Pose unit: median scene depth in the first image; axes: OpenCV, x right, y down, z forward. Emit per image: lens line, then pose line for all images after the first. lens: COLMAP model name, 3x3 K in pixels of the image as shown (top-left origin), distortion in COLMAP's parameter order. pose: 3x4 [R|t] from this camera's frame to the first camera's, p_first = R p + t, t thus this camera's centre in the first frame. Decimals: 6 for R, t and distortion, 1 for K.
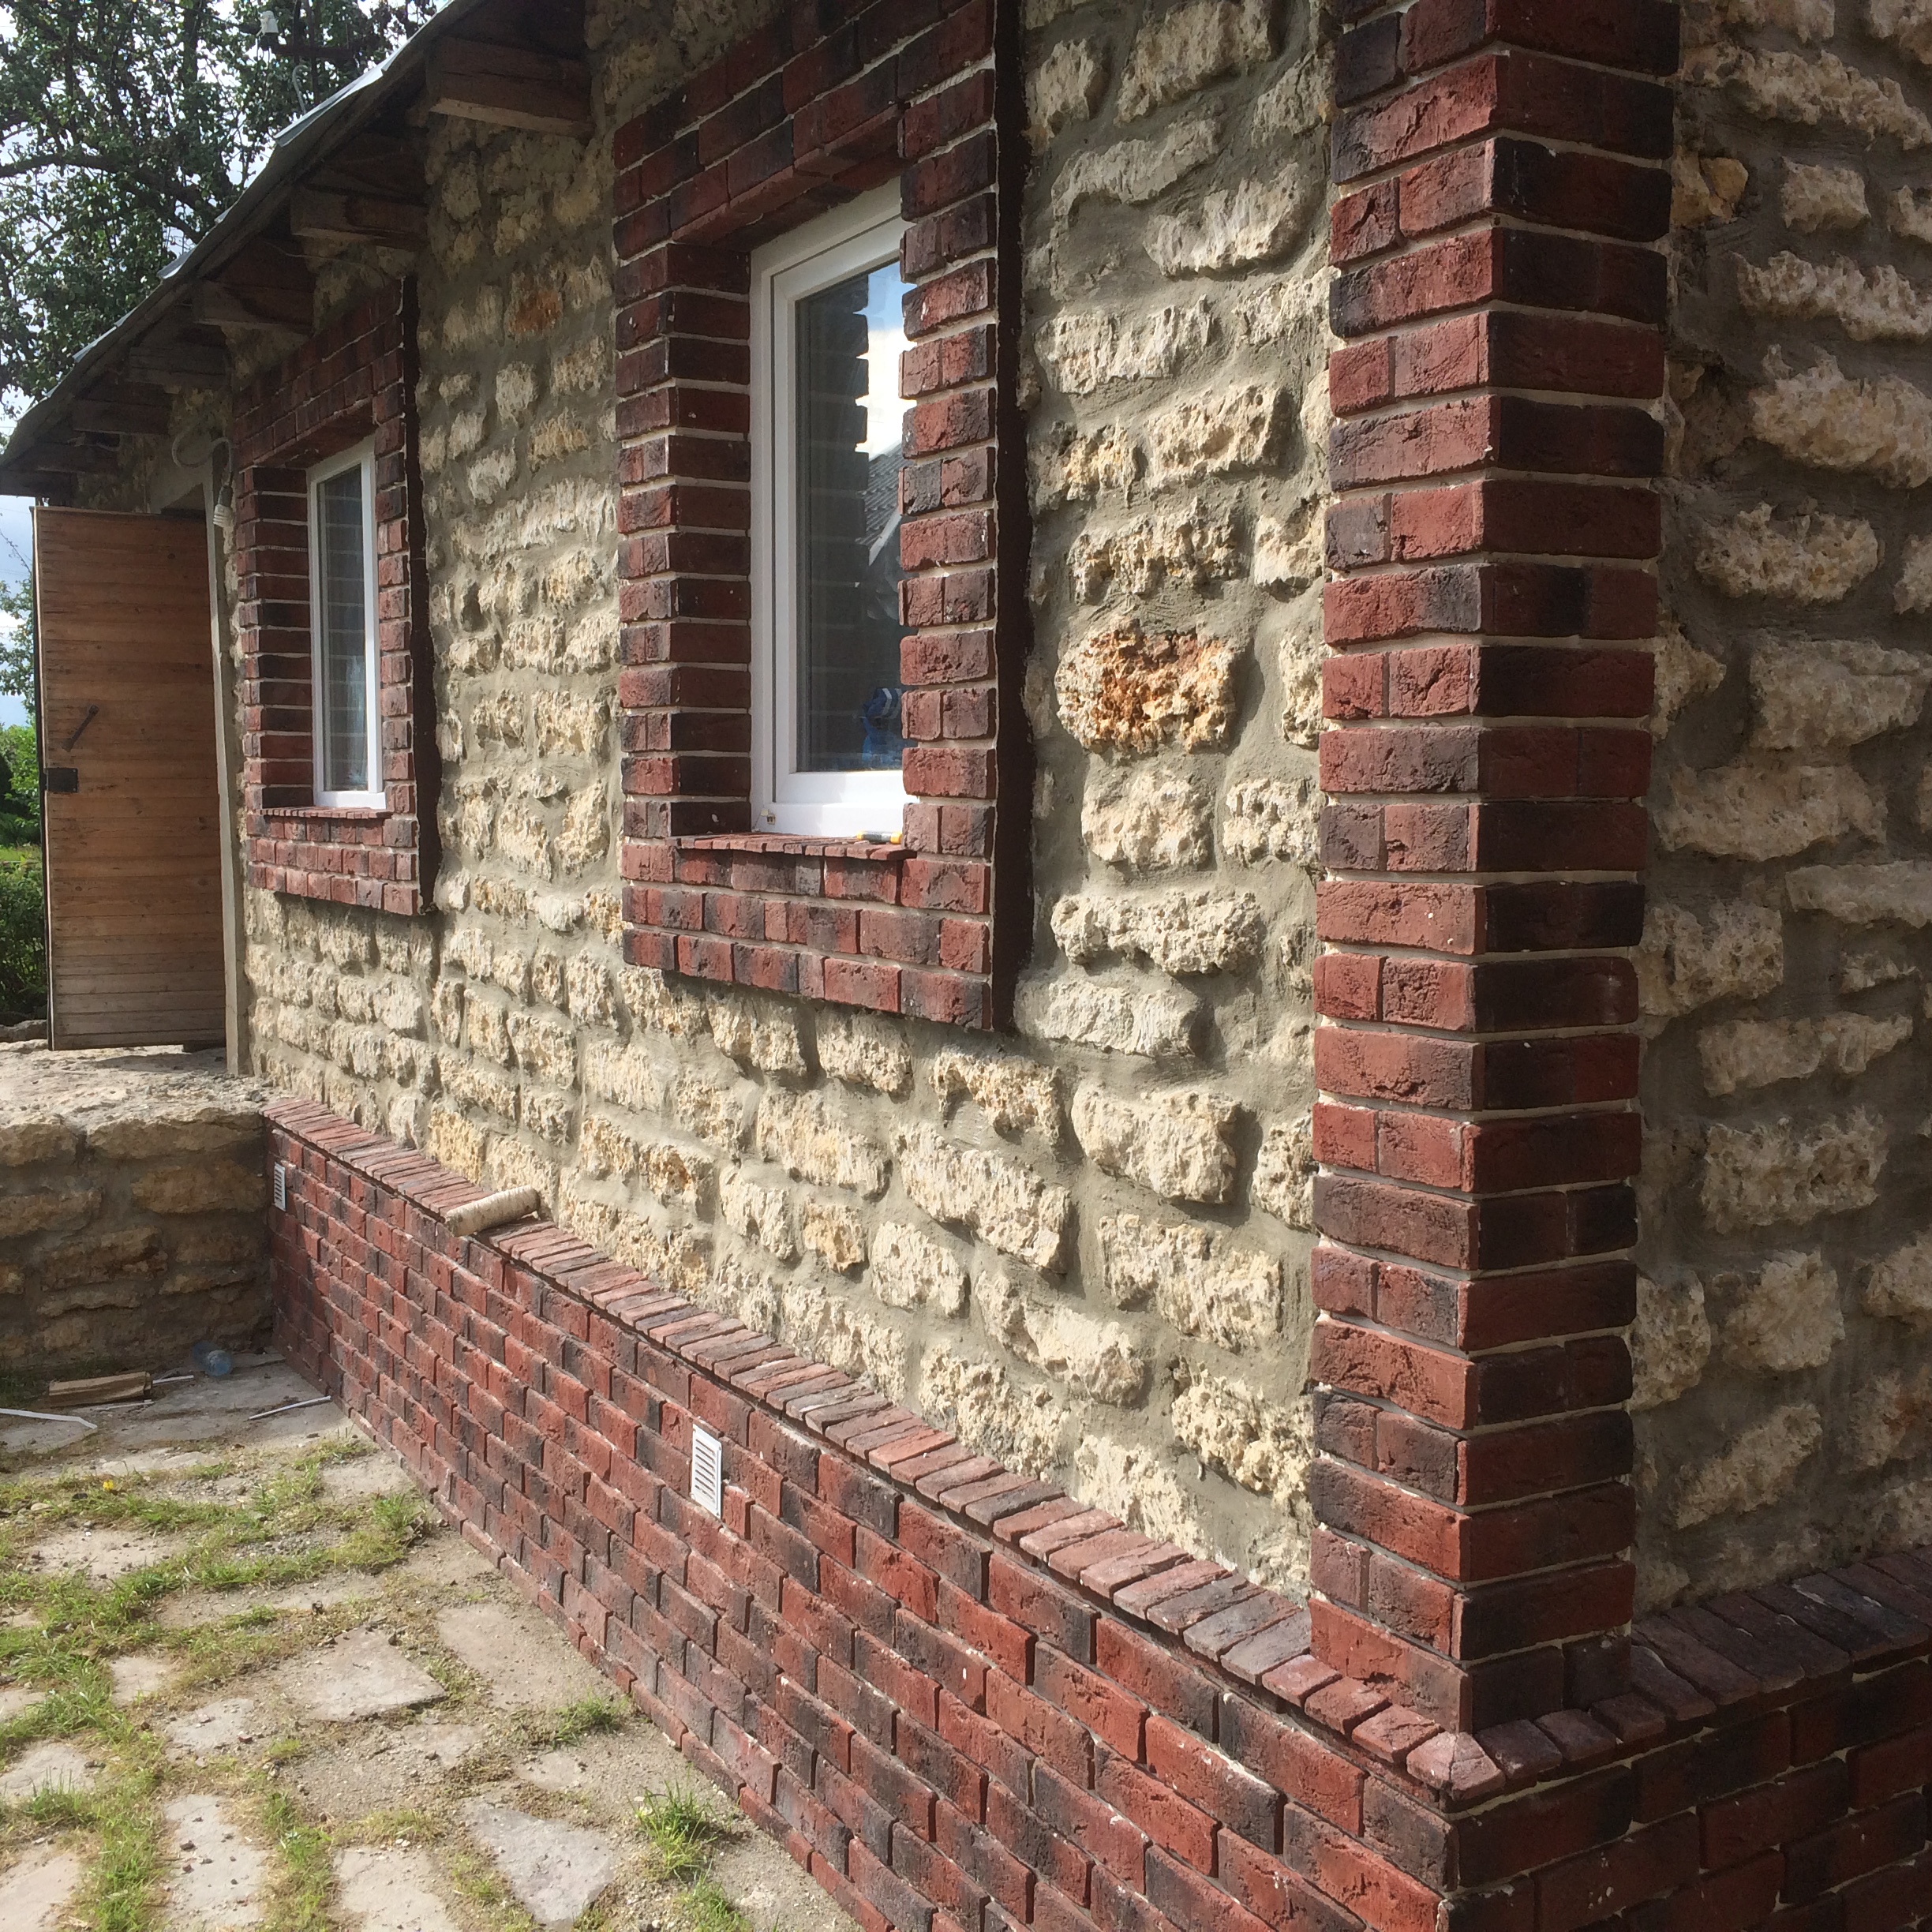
lens RADIAL K [[2233.1, 0, 966.0], [0, 2233.1, 966.0], [0, 0, 1]] dist [0.075240, -0.030504]
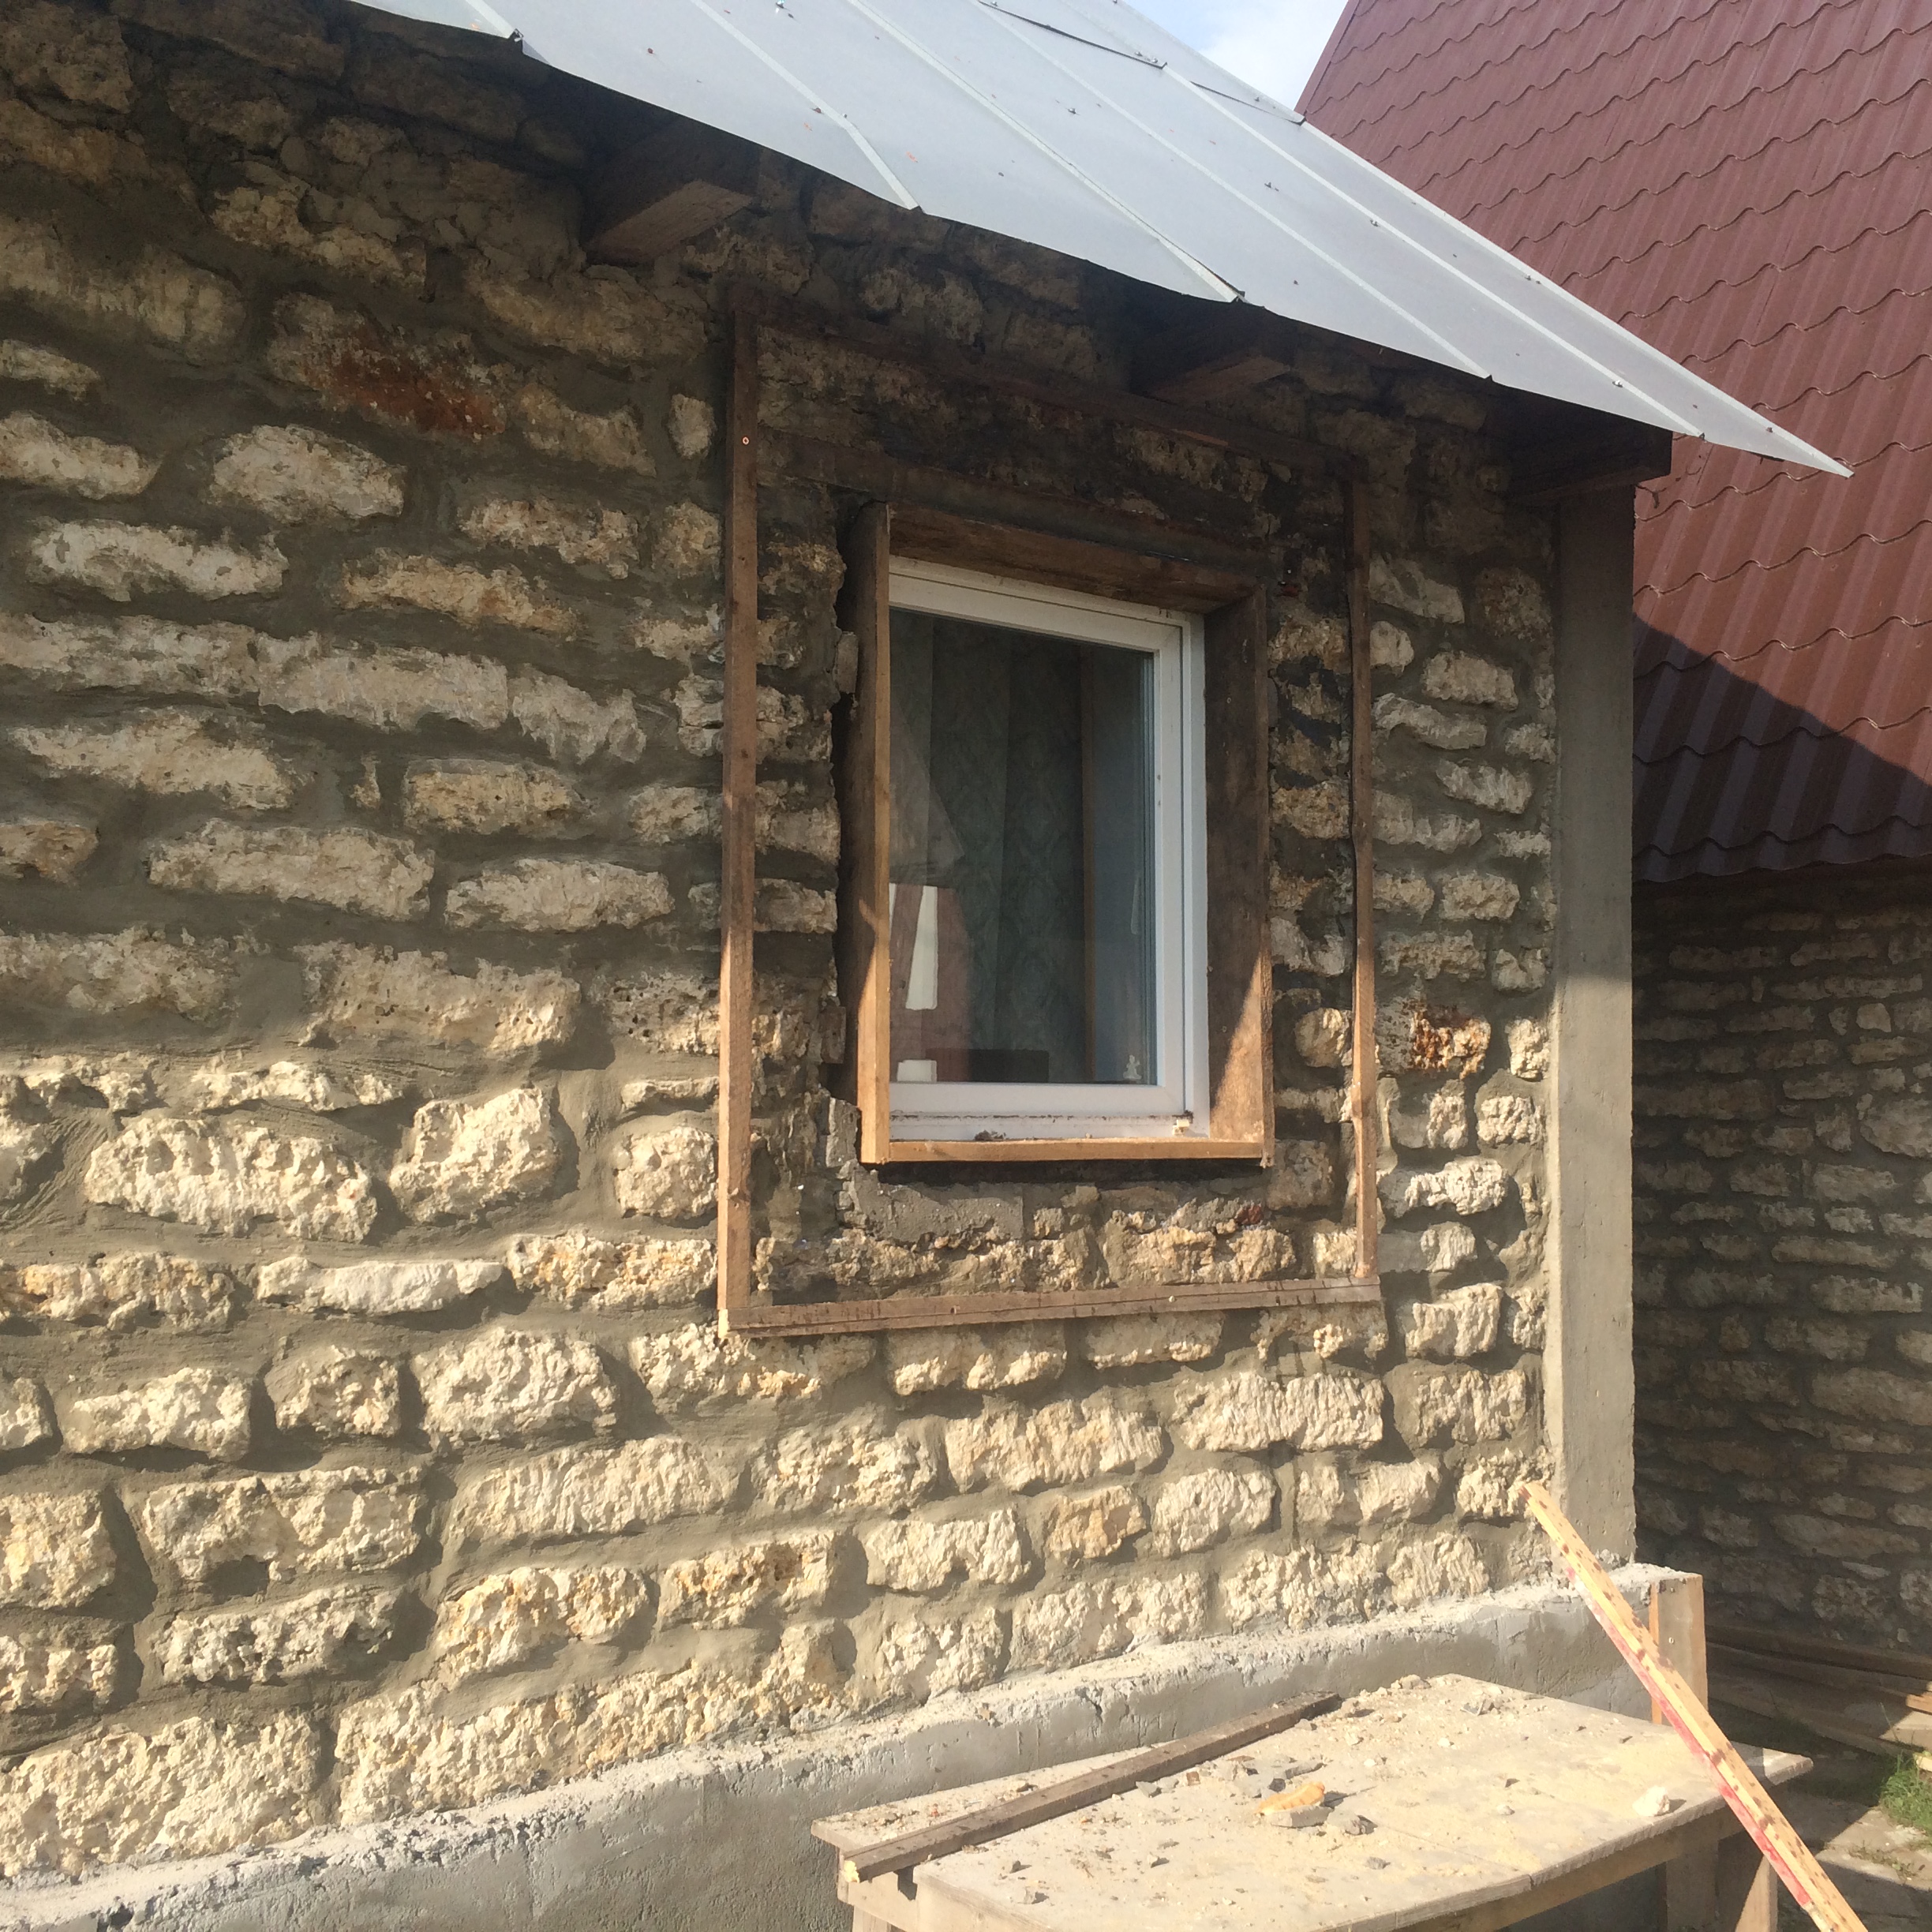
lens RADIAL K [[2233.1, 0, 966.0], [0, 2233.1, 966.0], [0, 0, 1]] dist [0.075240, -0.030504]
pose [[-0.159321, 0.064501, 0.985117, -1.516465], [0.078984, 0.995497, -0.052407, -0.124552], [-0.984062, 0.069459, -0.163699, 1.666799]]
